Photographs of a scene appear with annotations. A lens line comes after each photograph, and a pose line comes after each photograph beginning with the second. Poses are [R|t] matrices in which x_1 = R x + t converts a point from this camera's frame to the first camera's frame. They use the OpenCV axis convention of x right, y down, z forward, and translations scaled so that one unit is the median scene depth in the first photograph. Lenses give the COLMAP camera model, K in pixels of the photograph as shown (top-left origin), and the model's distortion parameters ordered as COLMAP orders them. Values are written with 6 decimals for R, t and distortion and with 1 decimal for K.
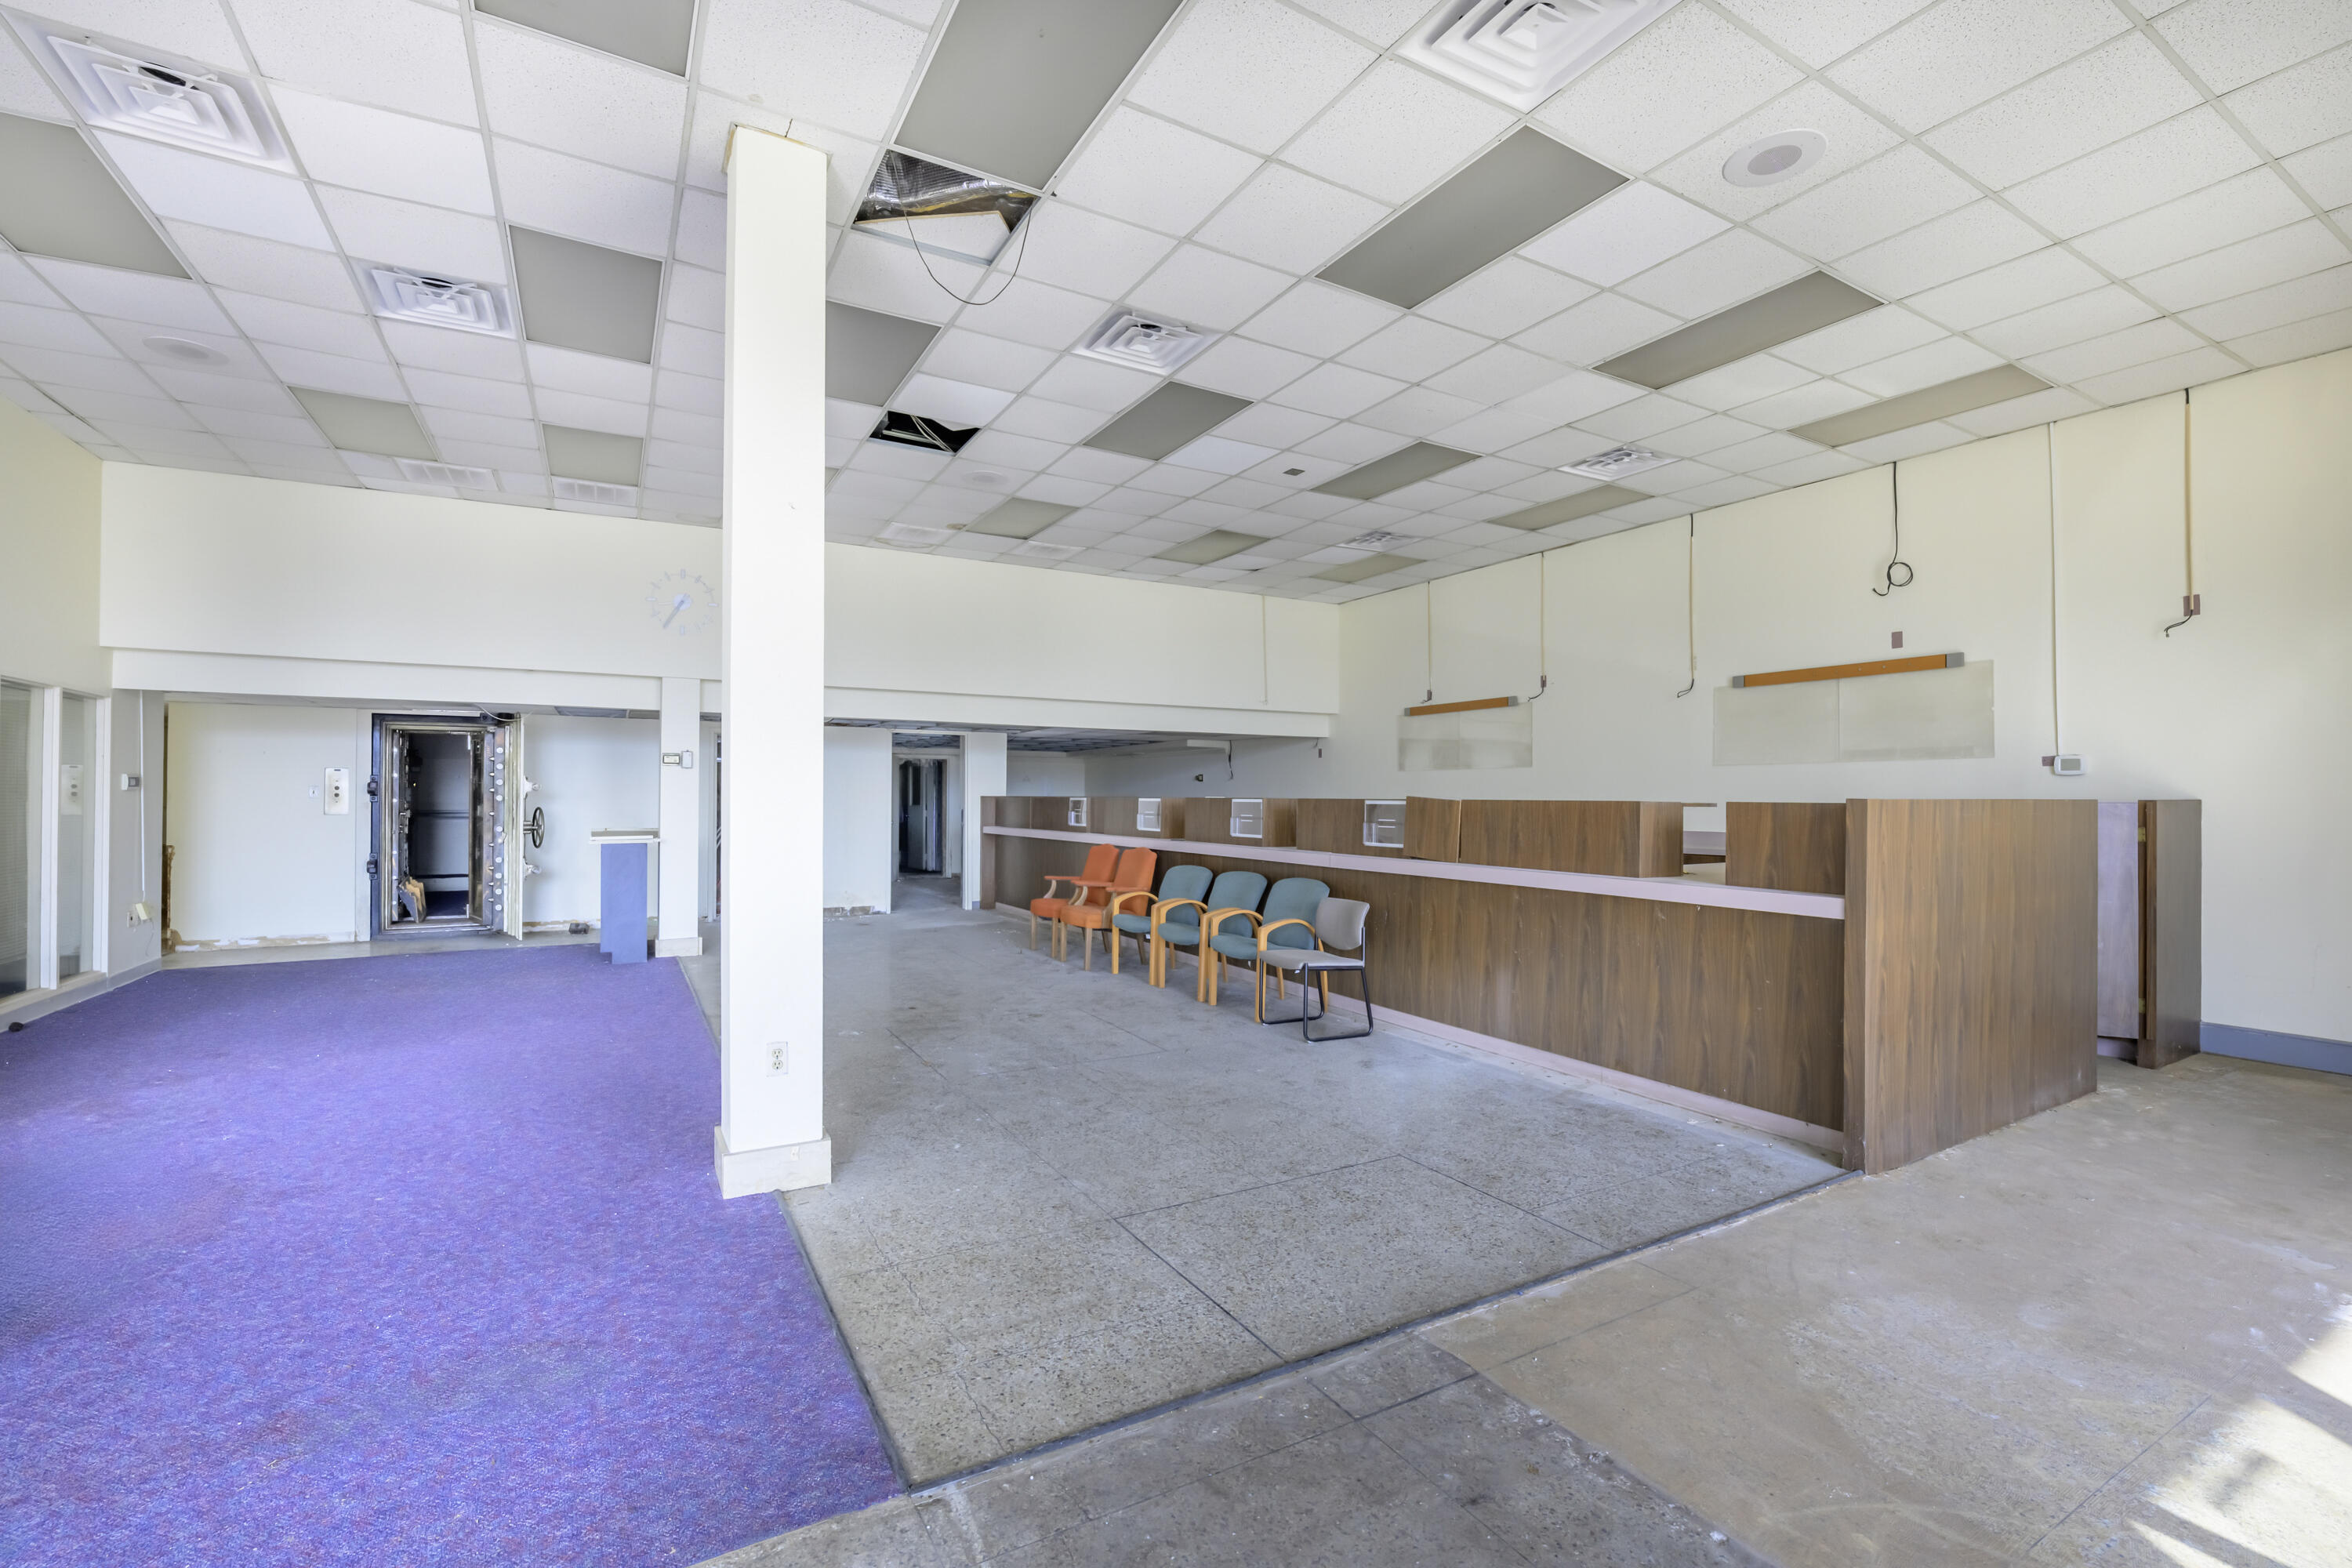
lens RADIAL K [[1012.6, 0, 1185.1], [0, 1012.6, 768.6], [0, 0, 1]] dist [0.000700, 0.000425]
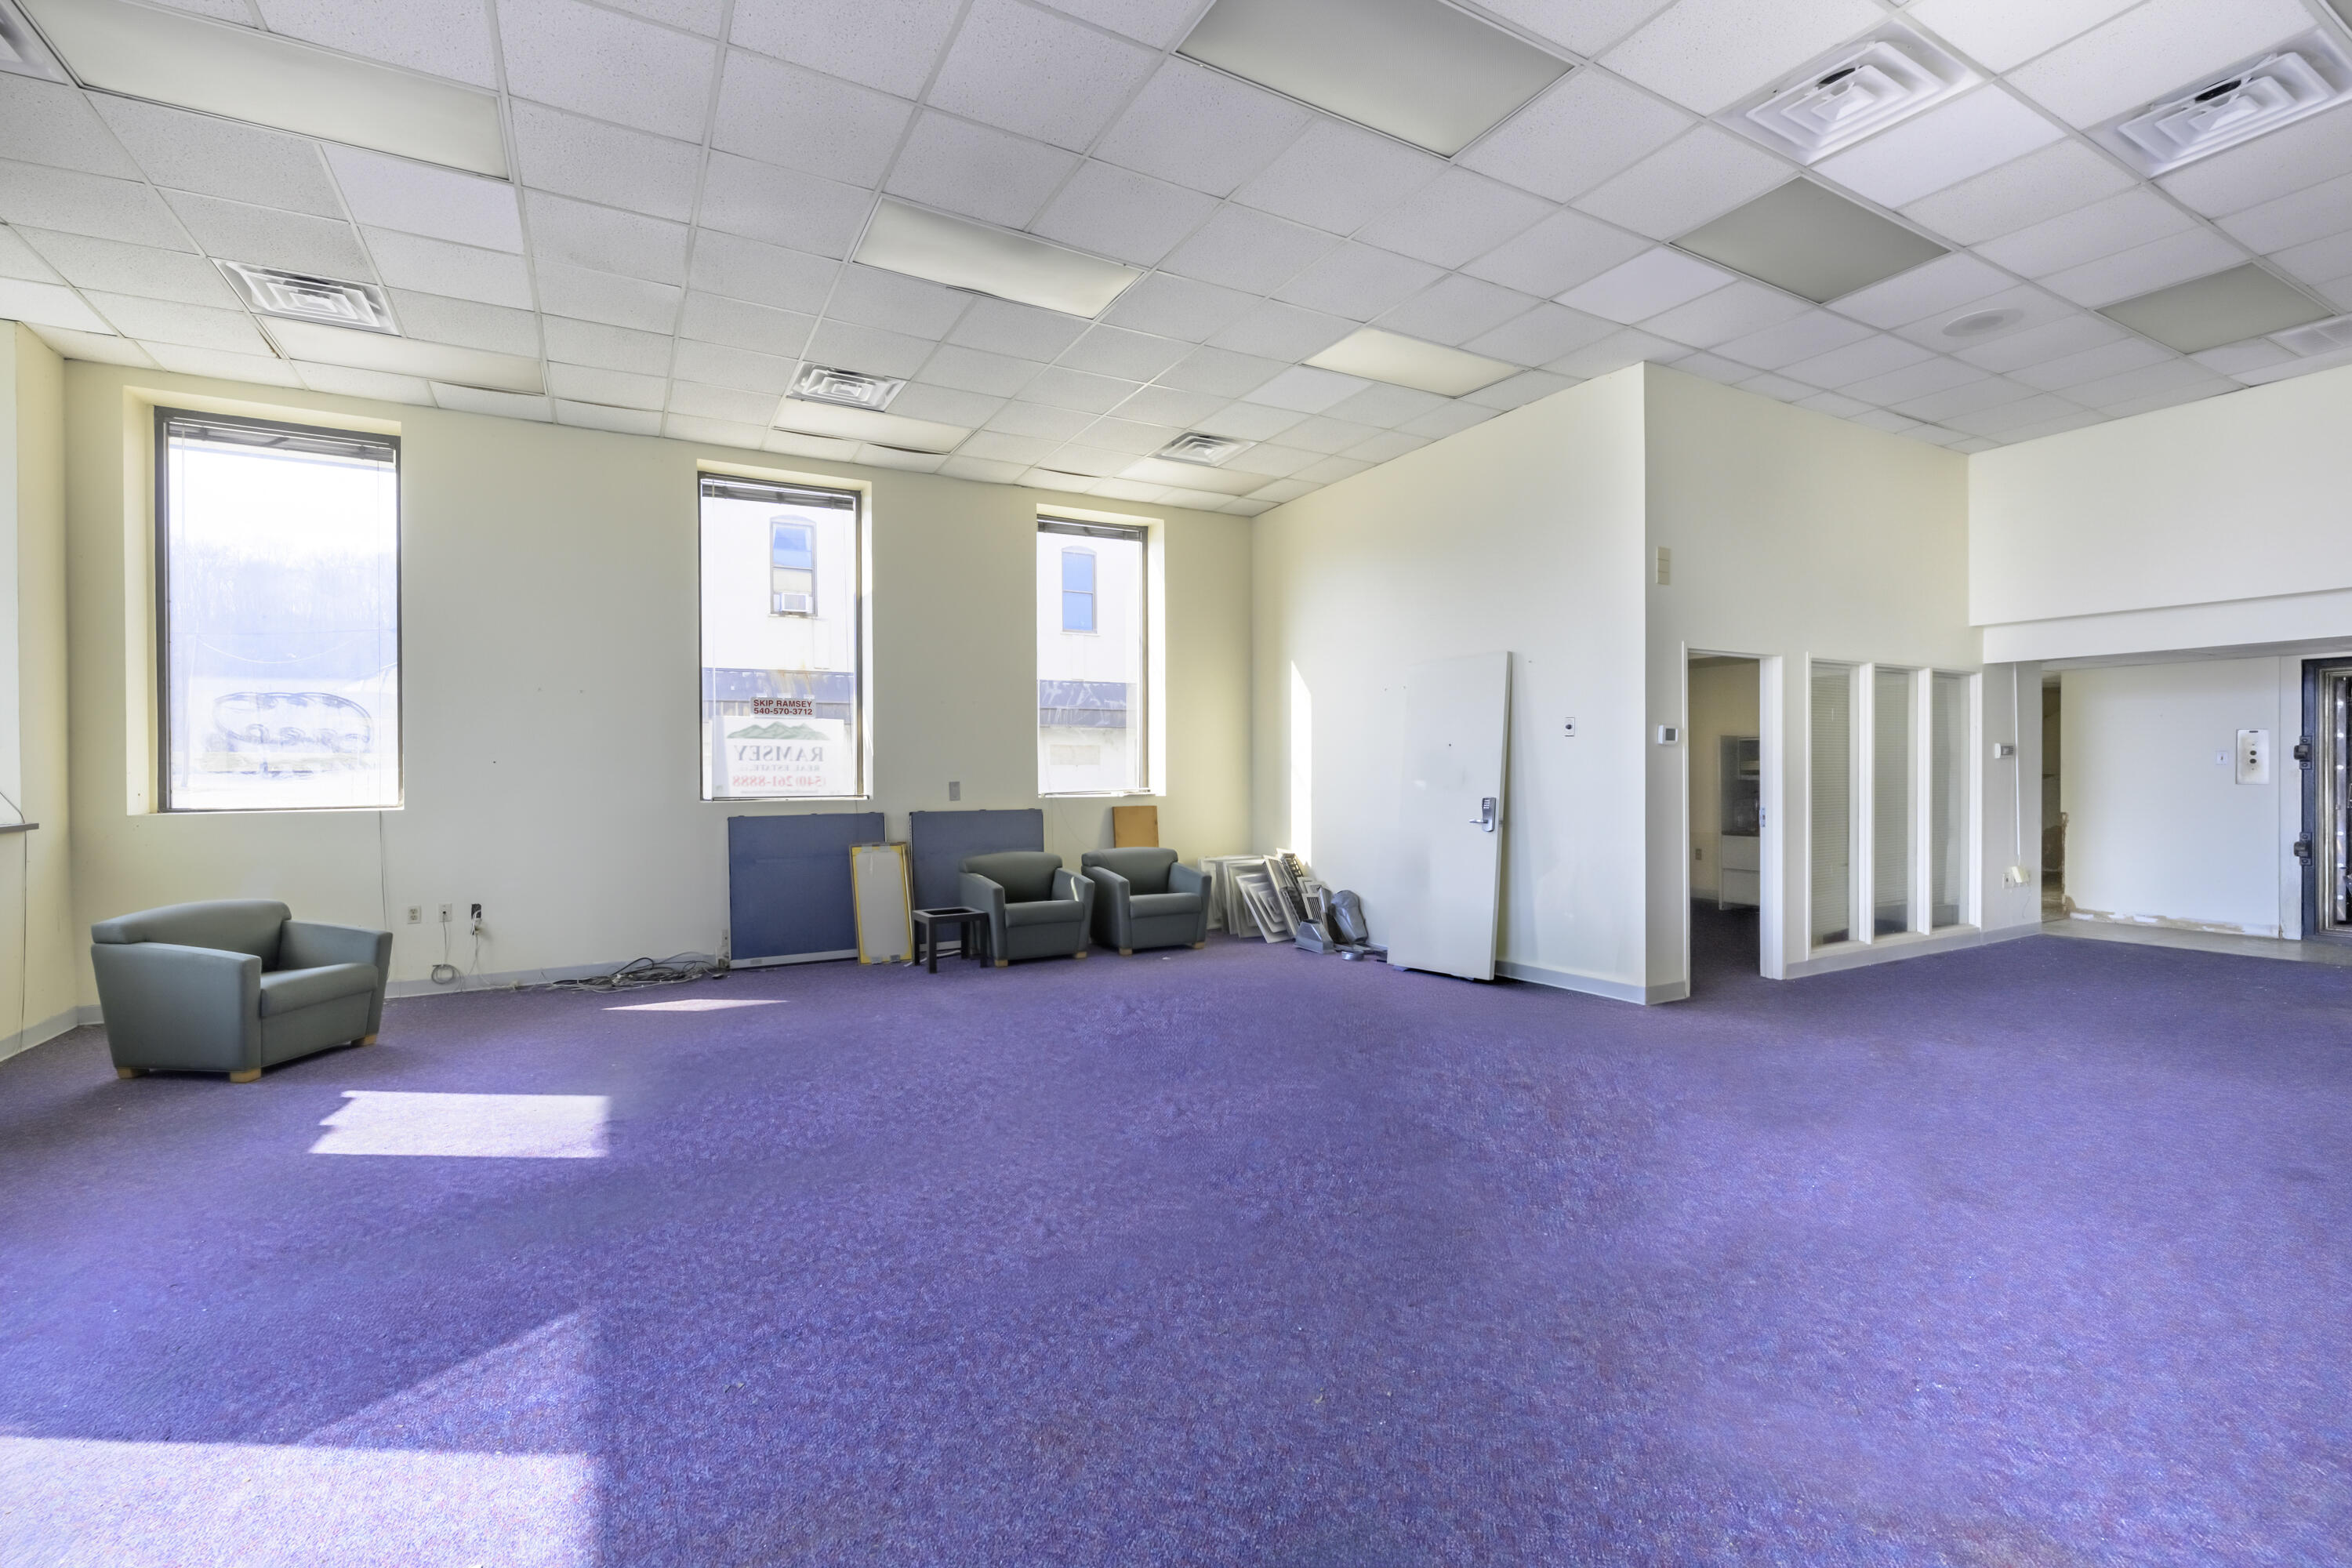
lens RADIAL K [[1012.6, 0, 1185.1], [0, 1012.6, 768.6], [0, 0, 1]] dist [0.000700, 0.000425]
pose [[-0.009028, -0.001475, -0.999958, 0.028546], [0.033778, 0.999428, -0.001779, 0.006115], [0.999389, -0.033793, -0.008973, 0.201645]]
